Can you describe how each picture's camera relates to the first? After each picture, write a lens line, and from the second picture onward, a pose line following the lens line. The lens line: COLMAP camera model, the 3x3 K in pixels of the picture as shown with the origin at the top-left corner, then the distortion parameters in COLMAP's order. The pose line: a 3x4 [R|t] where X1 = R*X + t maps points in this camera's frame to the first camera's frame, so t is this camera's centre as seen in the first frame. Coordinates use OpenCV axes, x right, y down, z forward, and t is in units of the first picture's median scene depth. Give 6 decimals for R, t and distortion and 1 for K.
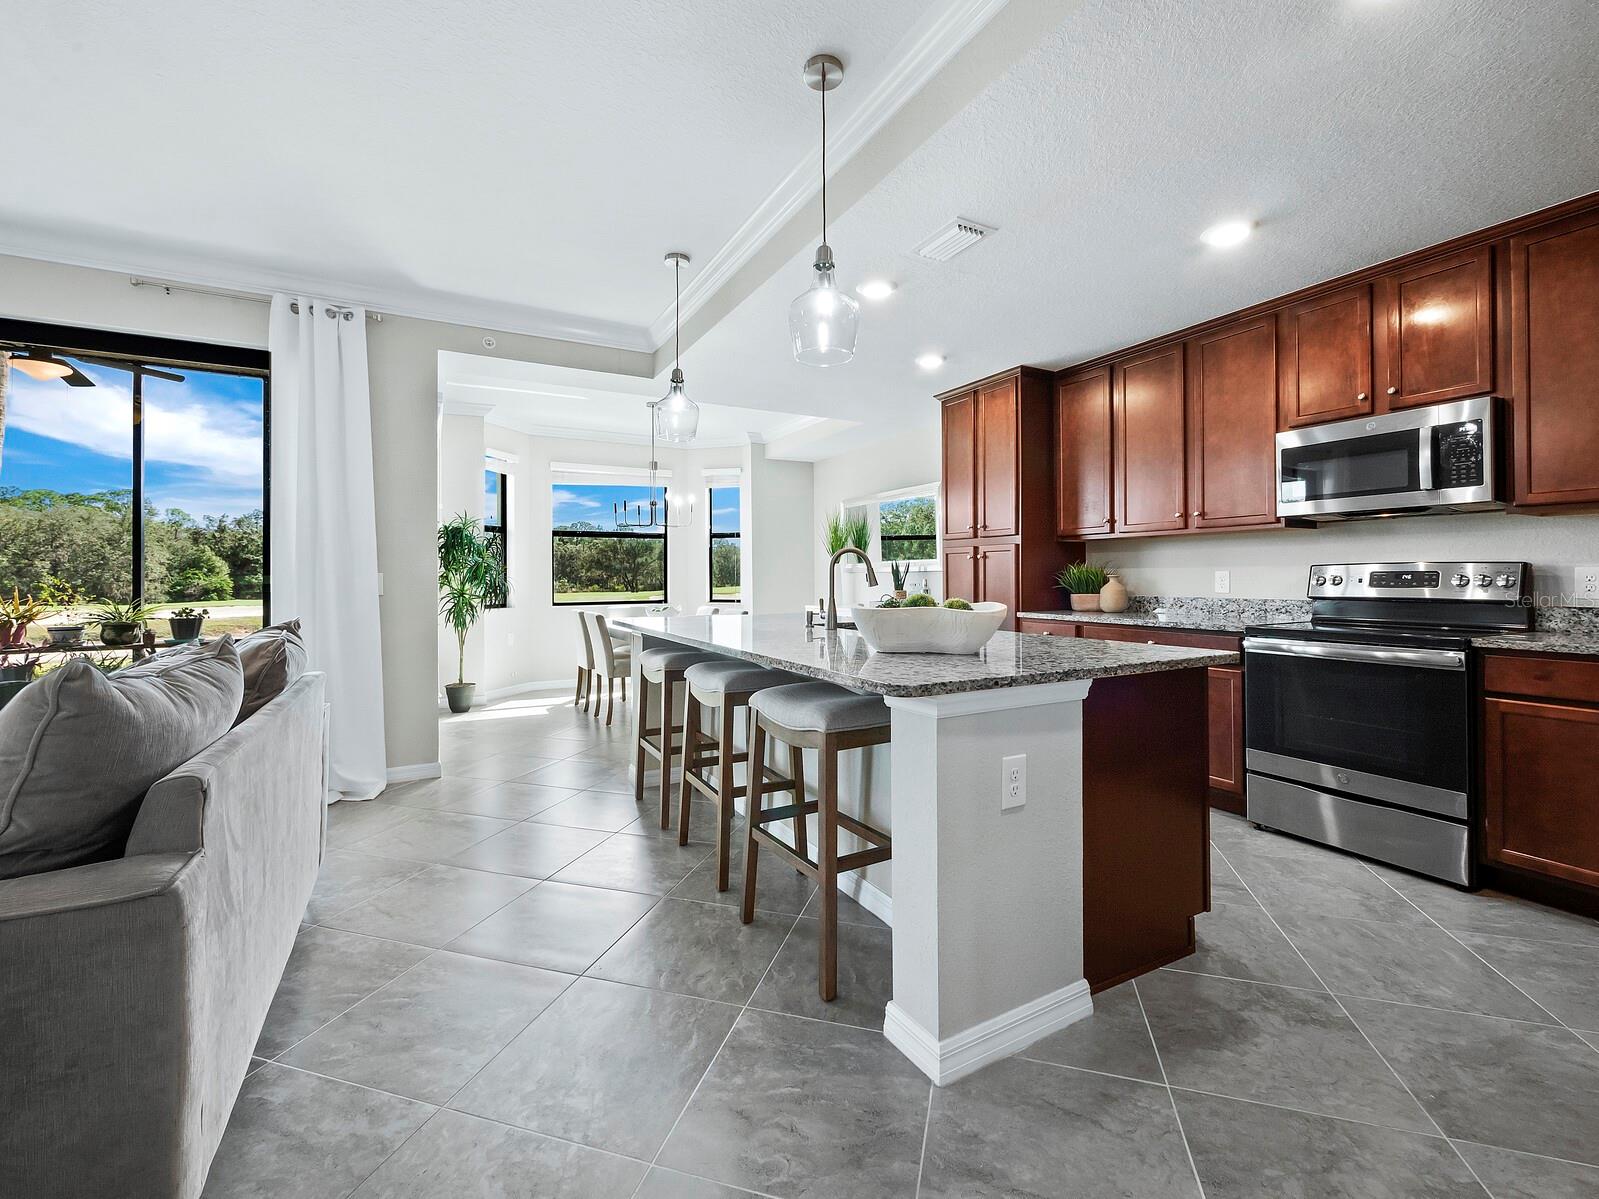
lens RADIAL K [[684.3, 0, 791.2], [0, 684.3, 574.6], [0, 0, 1]] dist [-0.000378, 0.000722]
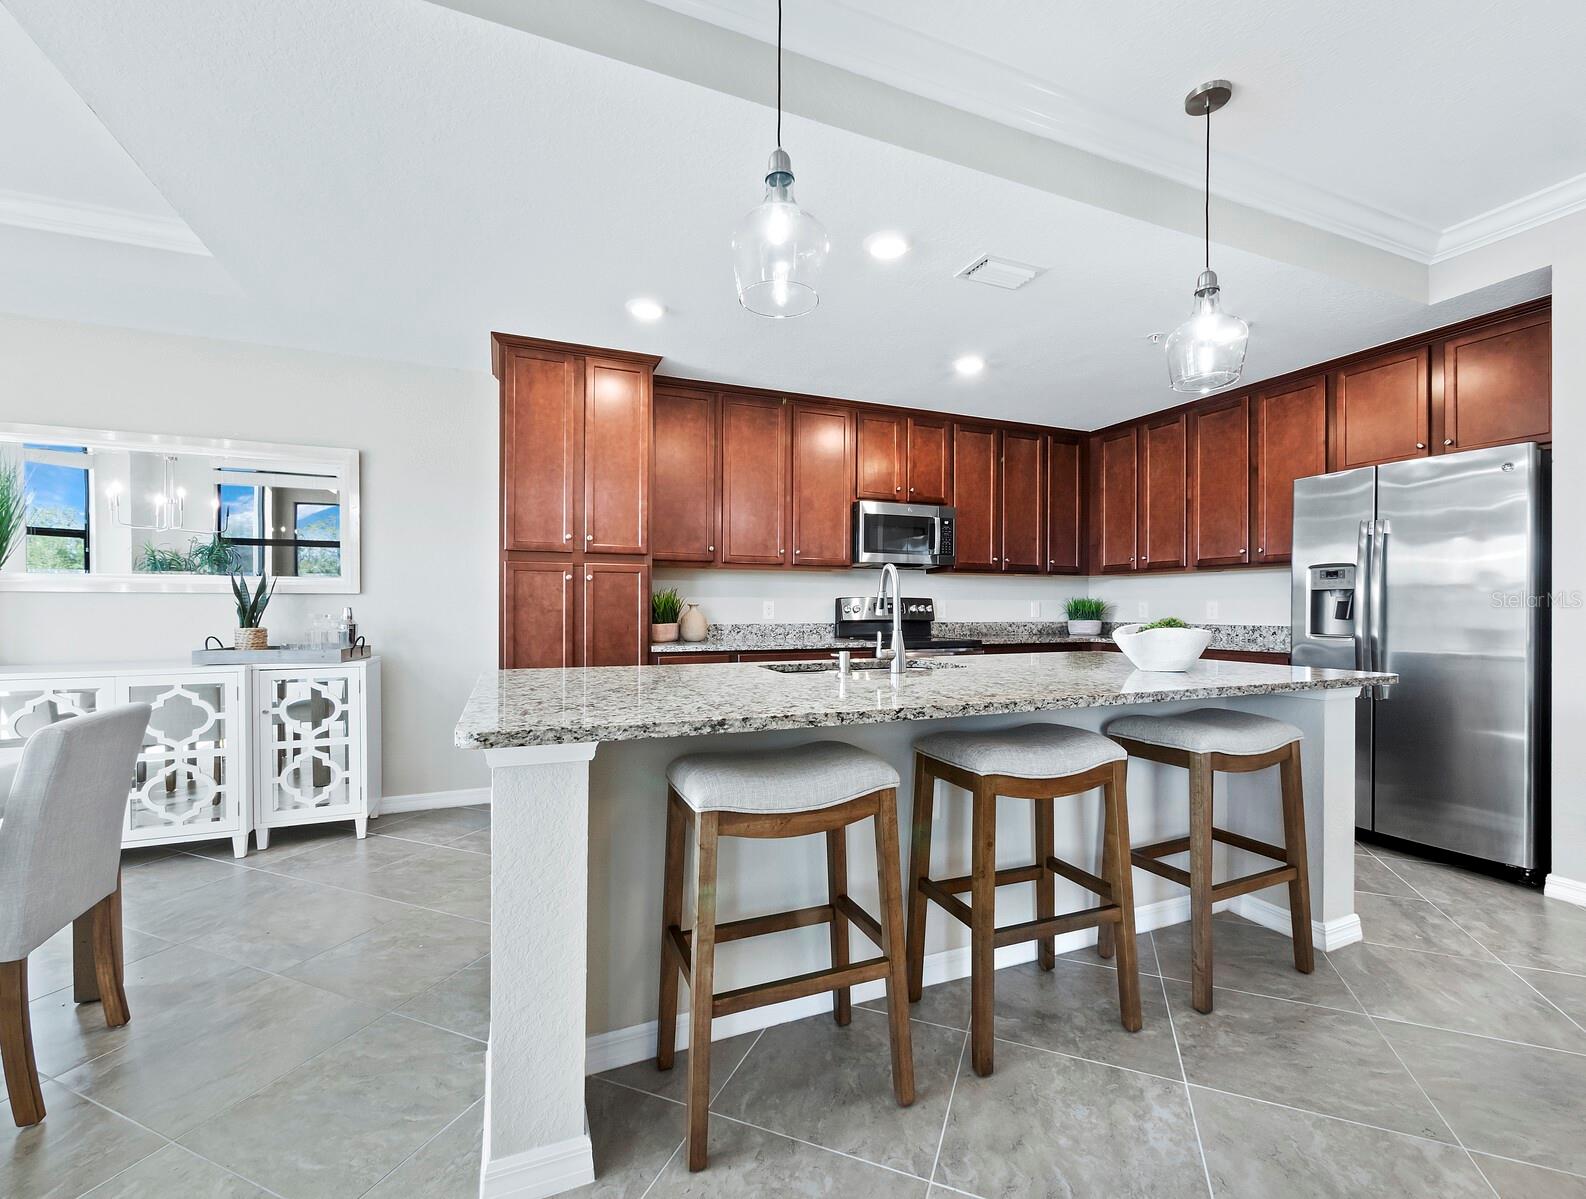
lens RADIAL K [[685.9, 0, 794.6], [0, 685.9, 607.0], [0, 0, 1]] dist [-0.000628, 0.000150]
pose [[0.092150, 0.003771, 0.995738, -0.540613], [-0.007255, 0.999969, -0.003116, 0.008854], [-0.995719, -0.006937, 0.092174, 0.809757]]
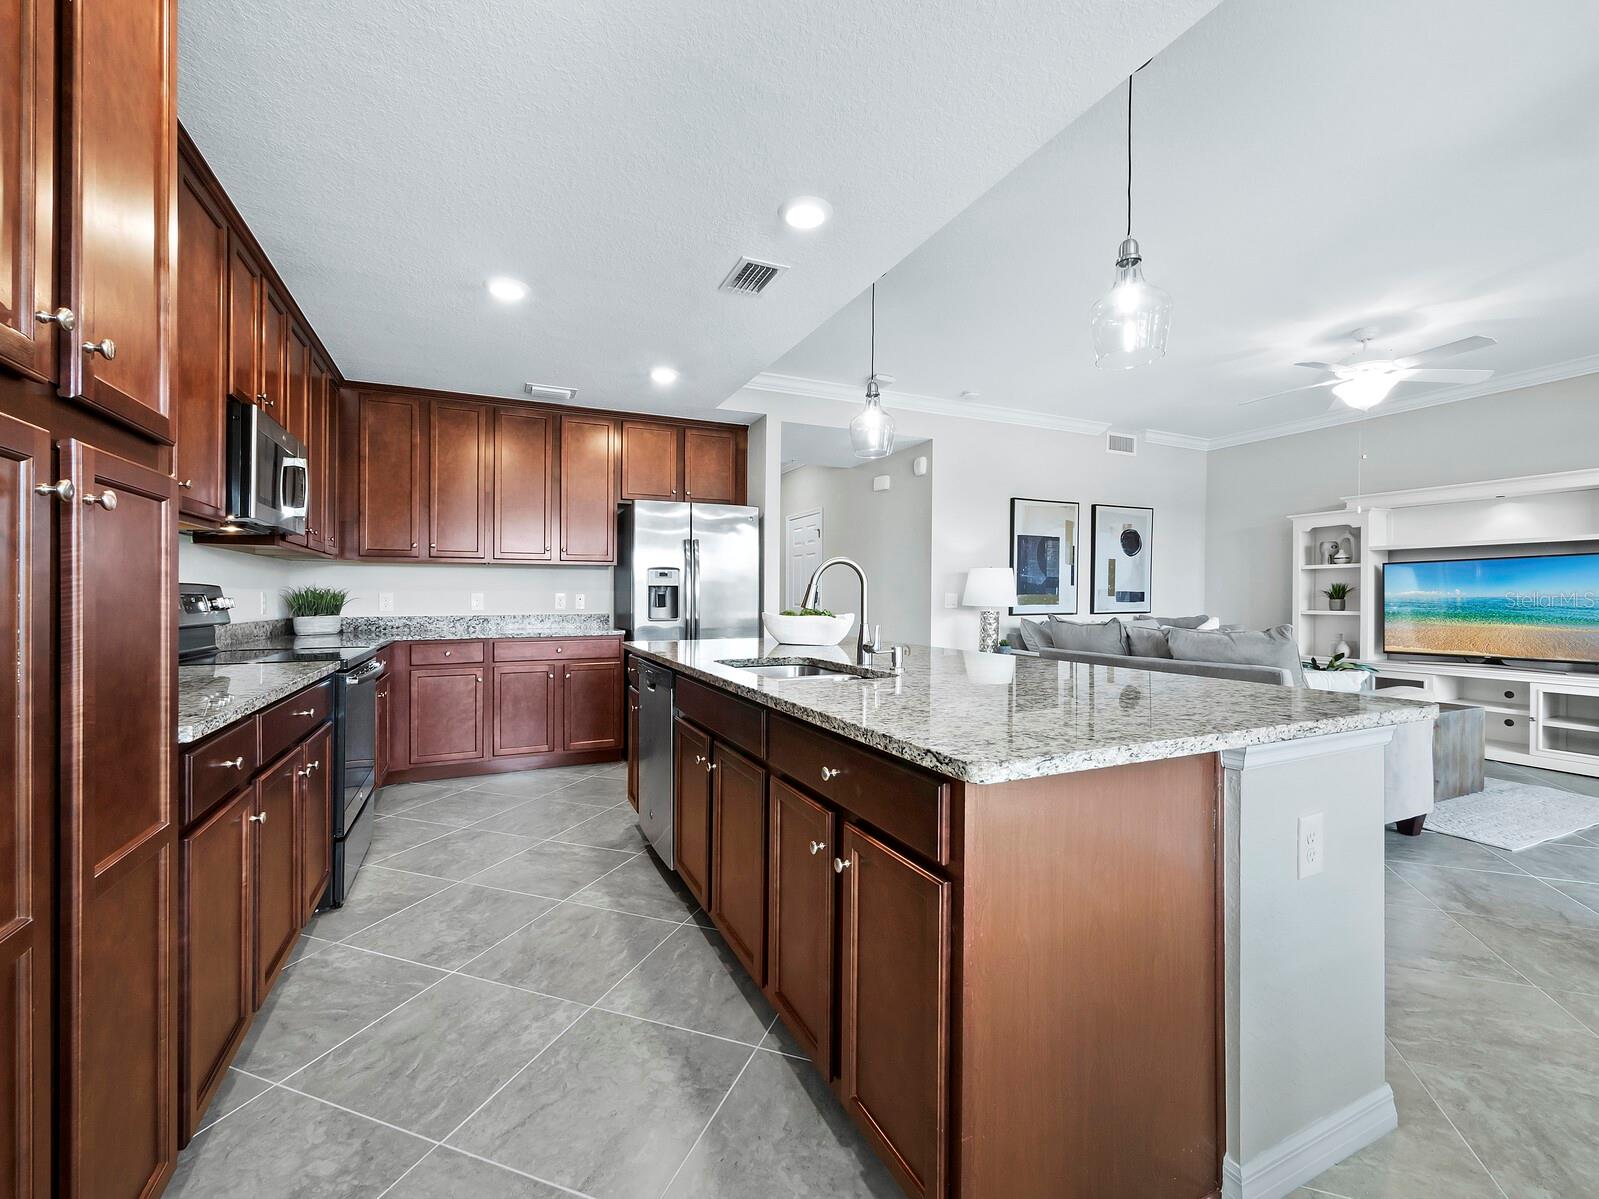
lens RADIAL K [[684.3, 0, 799.3], [0, 684.3, 592.1], [0, 0, 1]] dist [-0.000378, 0.000722]
pose [[-0.998821, 0.006325, 0.048121, 0.072764], [0.005799, 0.999922, -0.011051, 0.005292], [-0.048187, -0.010759, -0.998780, 1.374545]]
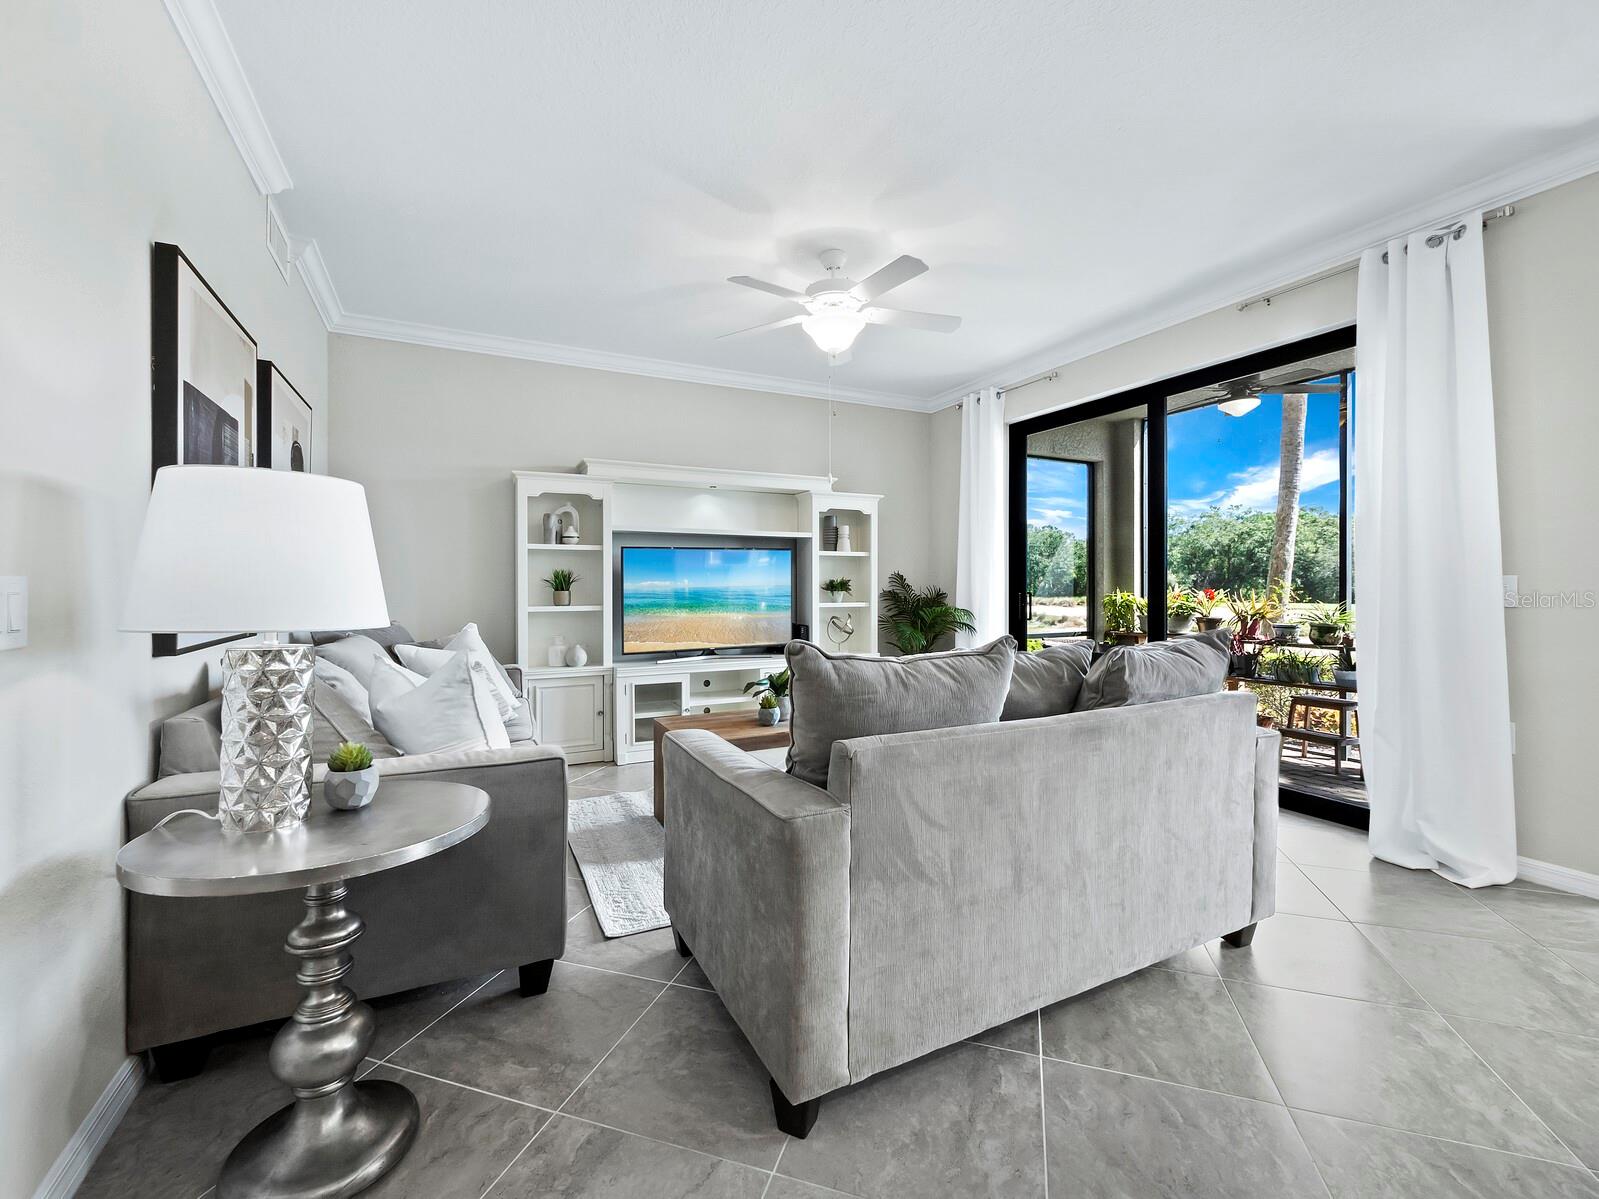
lens RADIAL K [[684.3, 0, 800.7], [0, 684.3, 584.0], [0, 0, 1]] dist [-0.000378, 0.000722]
pose [[-0.014030, 0.002810, -0.999898, 0.106078], [0.006876, 0.999973, 0.002713, -0.000056], [0.999878, -0.006837, -0.014049, 0.266129]]
